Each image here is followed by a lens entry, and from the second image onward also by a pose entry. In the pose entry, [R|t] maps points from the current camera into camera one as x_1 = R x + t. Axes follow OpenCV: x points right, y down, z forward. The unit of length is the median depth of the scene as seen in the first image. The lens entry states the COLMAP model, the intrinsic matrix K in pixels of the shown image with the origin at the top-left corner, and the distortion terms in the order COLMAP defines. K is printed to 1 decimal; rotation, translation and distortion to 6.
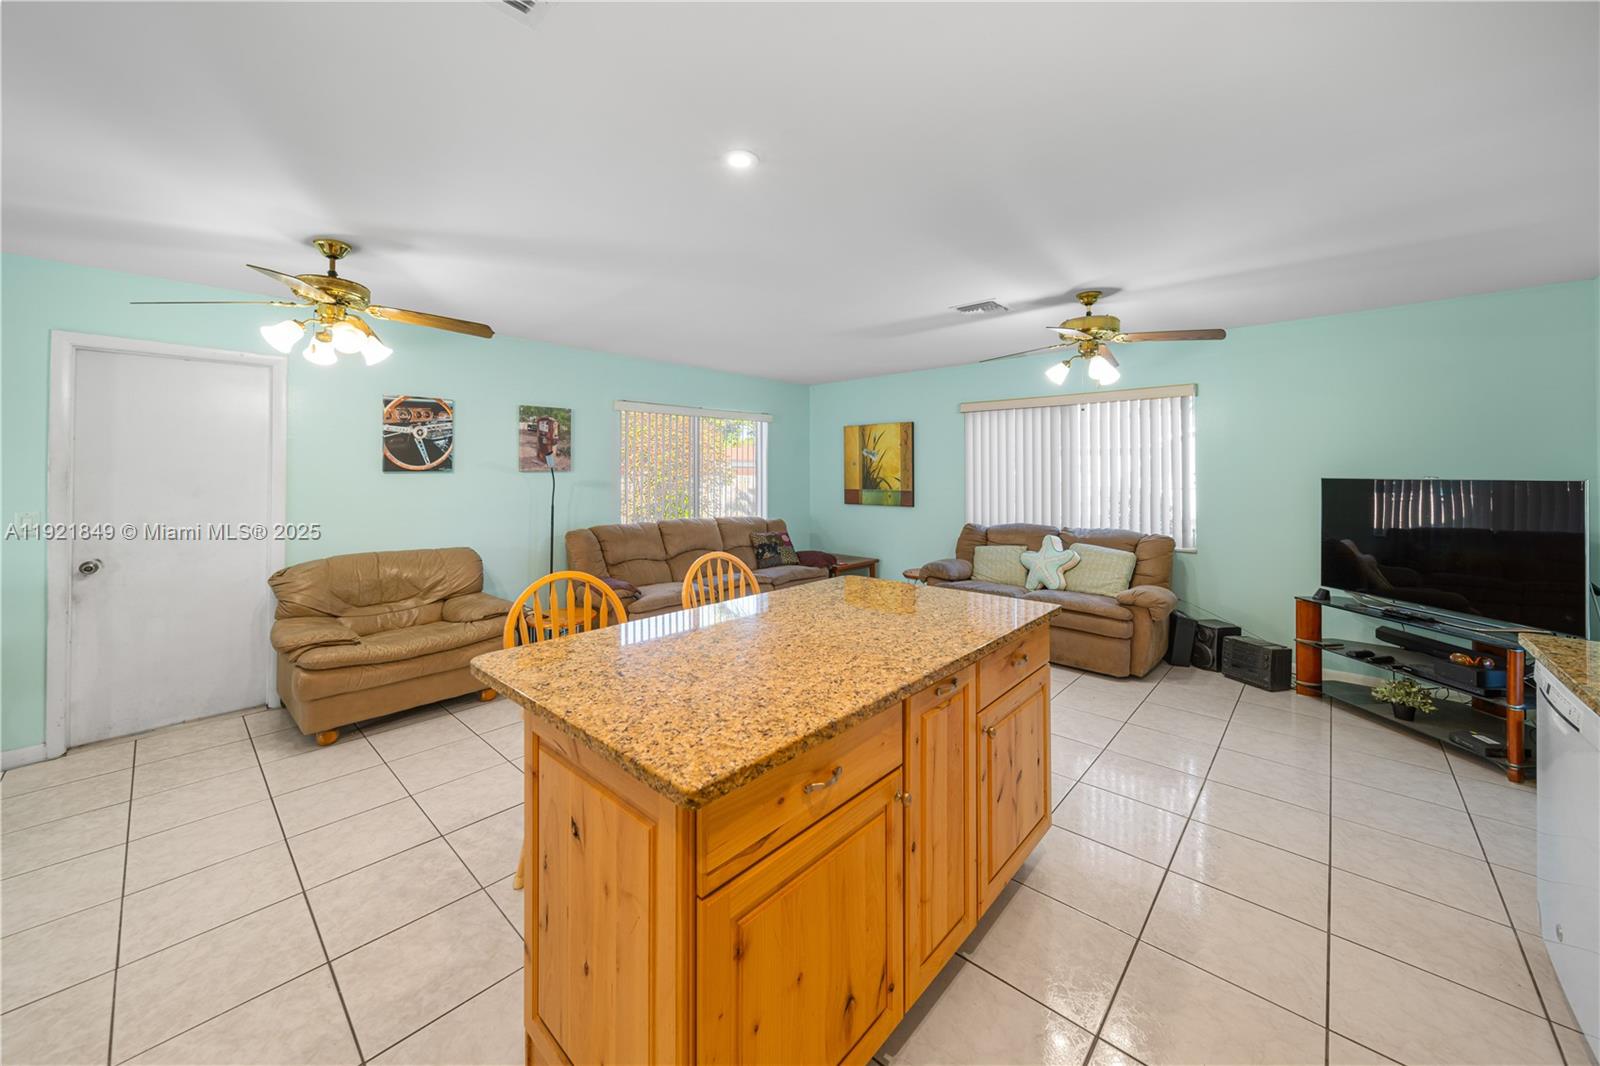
lens RADIAL K [[588.6, 0, 781.3], [0, 588.6, 459.7], [0, 0, 1]] dist [0.001729, 0.000018]
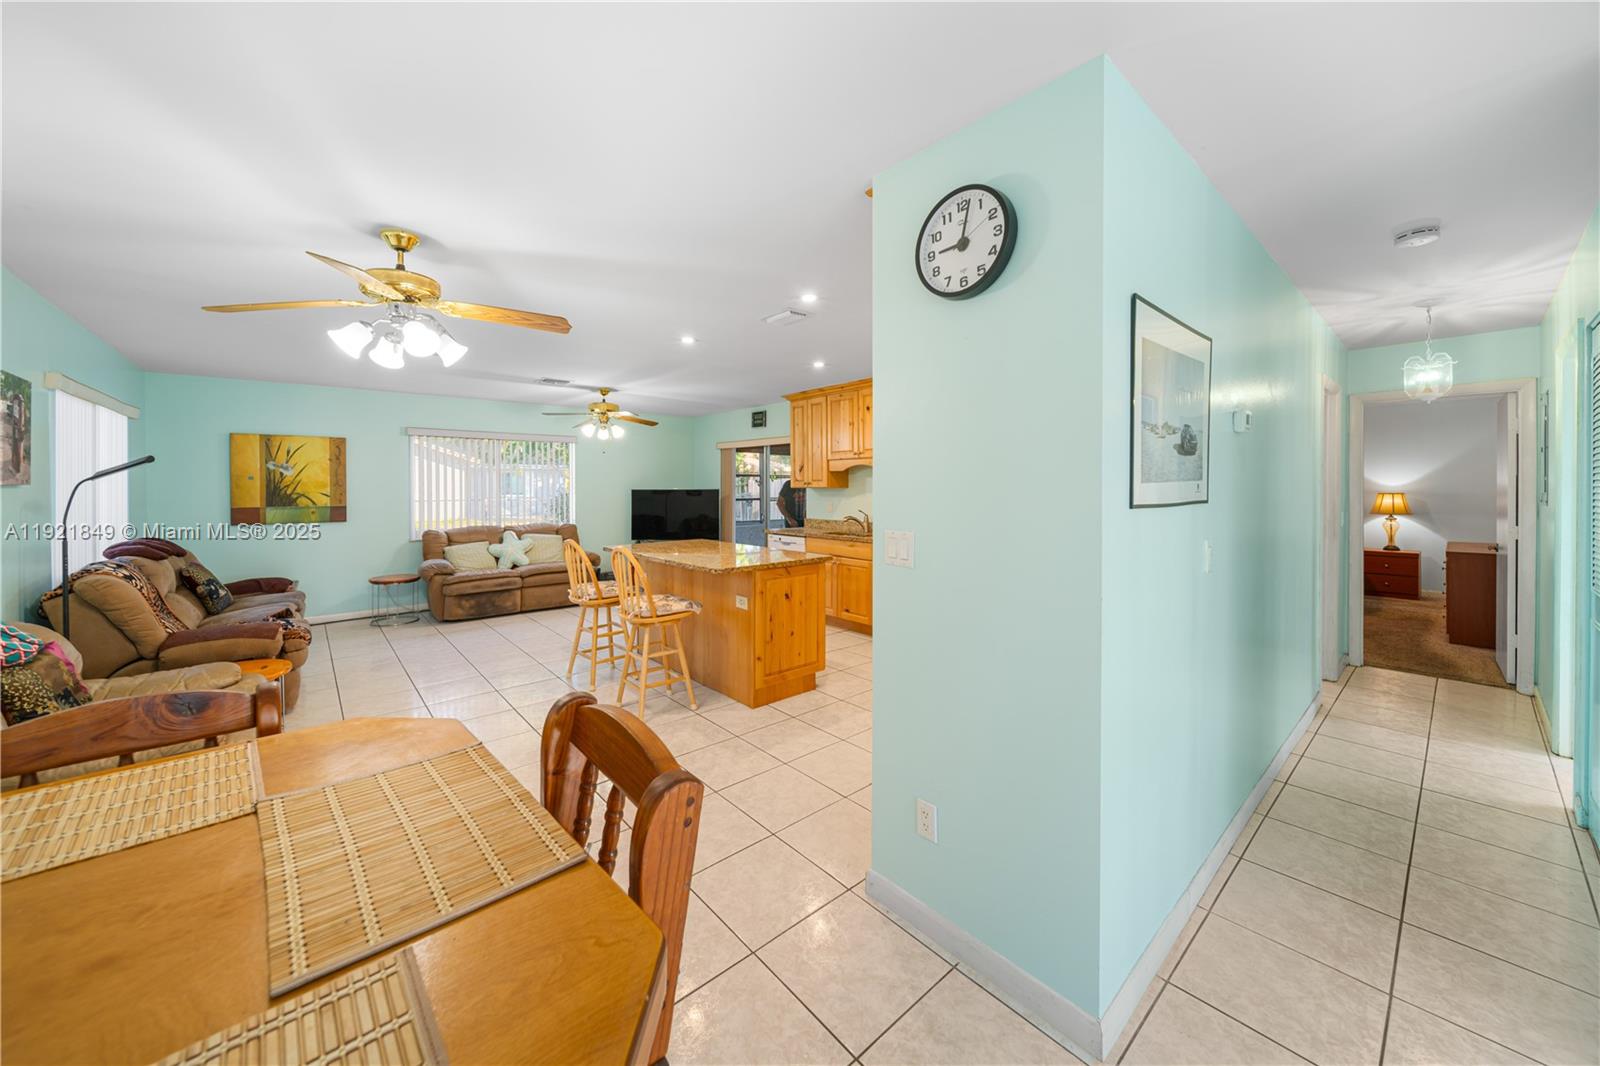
lens RADIAL K [[576.0, 0, 788.8], [0, 576.0, 493.7], [0, 0, 1]] dist [-0.002728, -0.000315]
pose [[0.110583, -0.012536, 0.993788, -0.899759], [-0.019632, 0.999698, 0.014795, 0.003124], [-0.993673, -0.021146, 0.110303, 0.169493]]
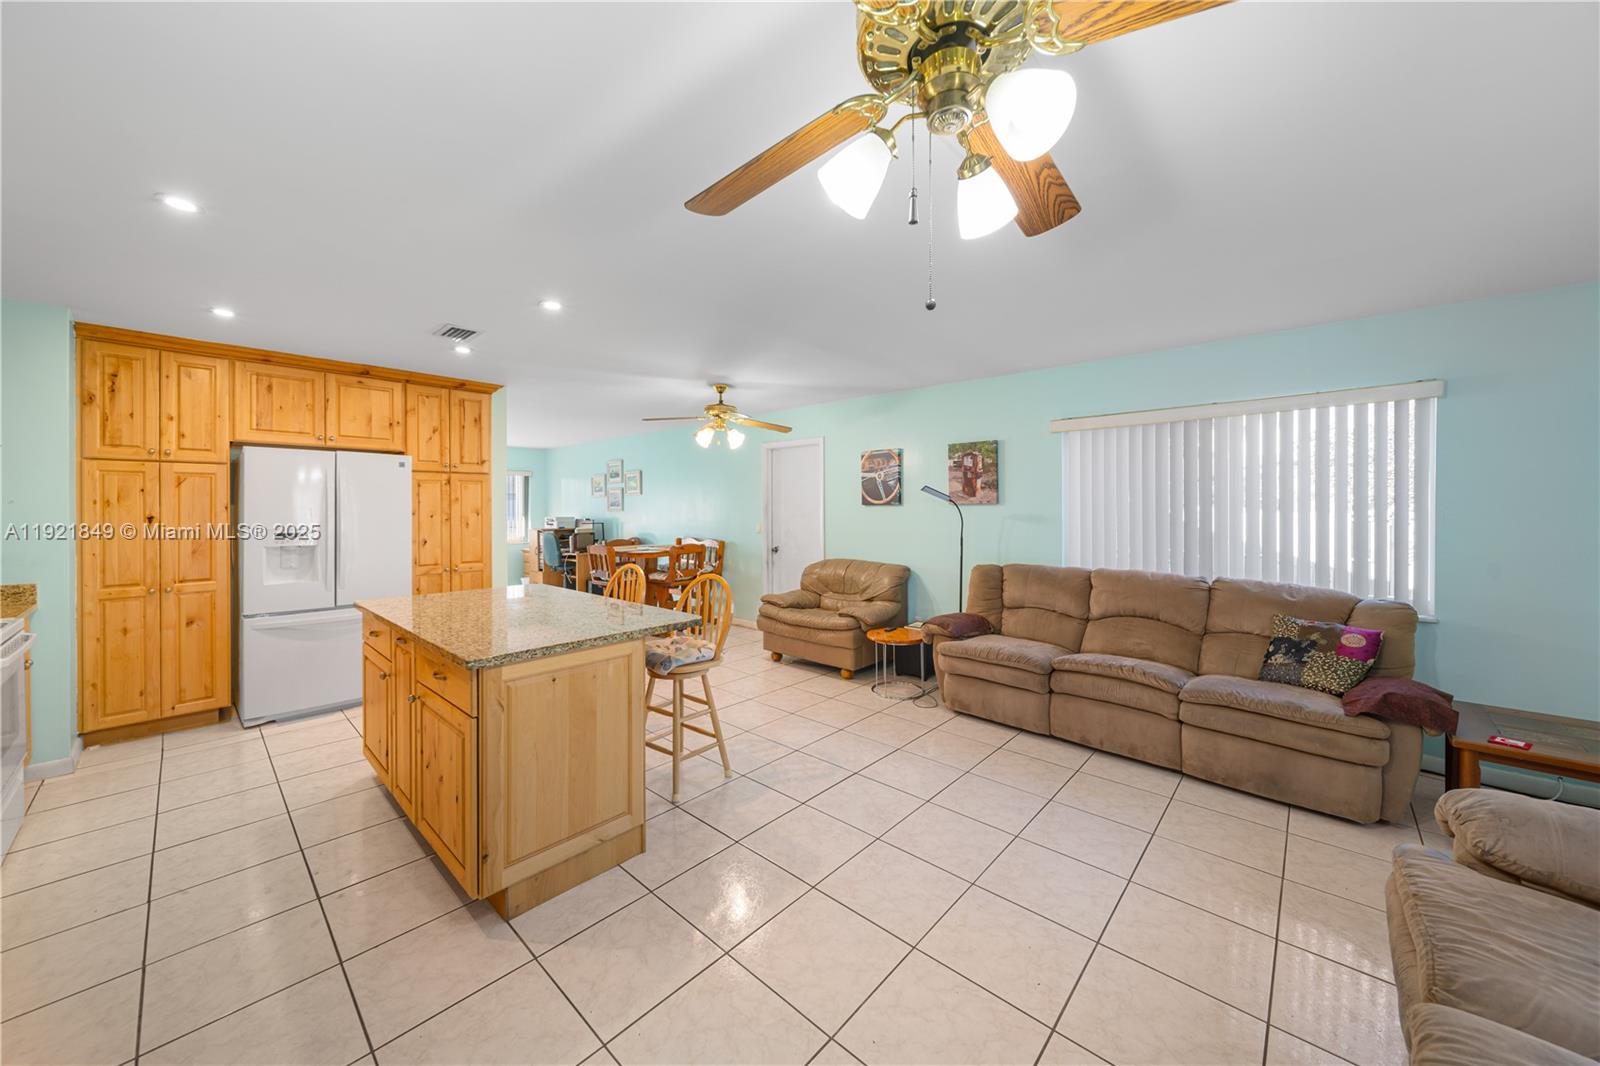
lens RADIAL K [[576.0, 0, 788.8], [0, 576.0, 493.7], [0, 0, 1]] dist [-0.002728, -0.000315]
pose [[-0.002697, -0.019933, -0.999798, 0.623792], [0.024067, 0.999510, -0.019993, 0.013870], [0.999707, -0.024116, -0.002216, 0.692922]]
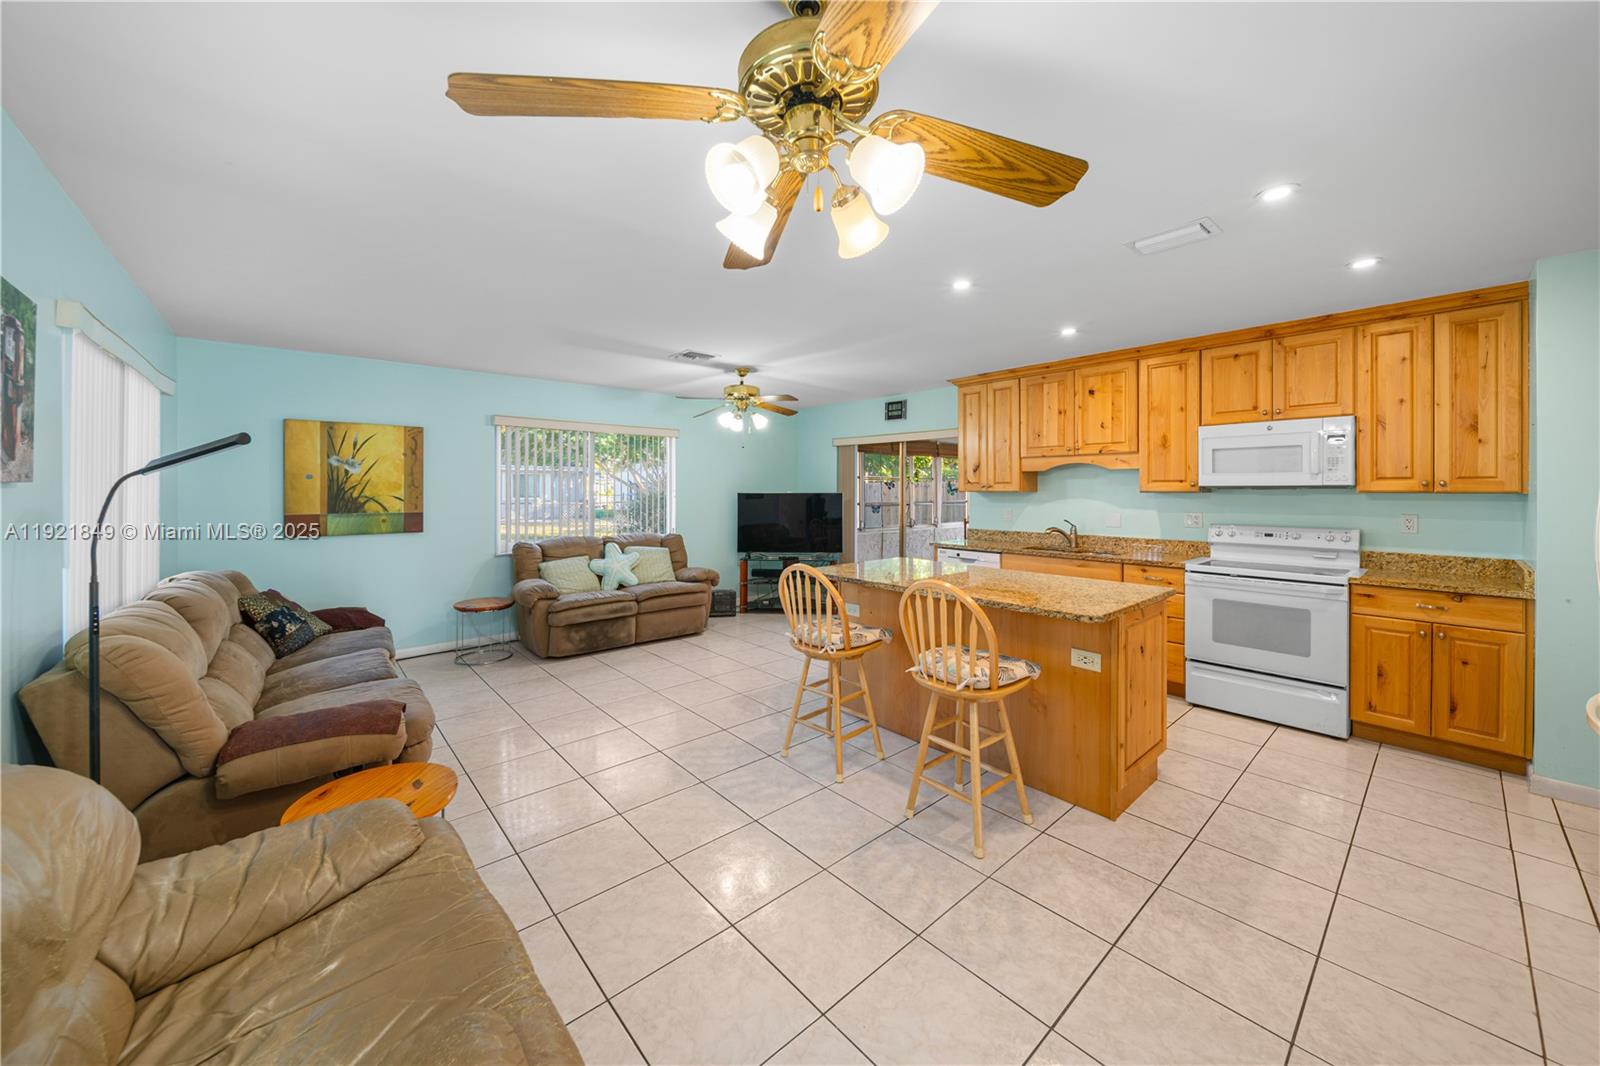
lens RADIAL K [[576.0, 0, 788.8], [0, 576.0, 493.7], [0, 0, 1]] dist [-0.002728, -0.000315]
pose [[0.102934, -0.005845, 0.994671, -0.681297], [-0.023170, 0.999697, 0.008273, 0.012003], [-0.994418, -0.023898, 0.102767, 0.547799]]
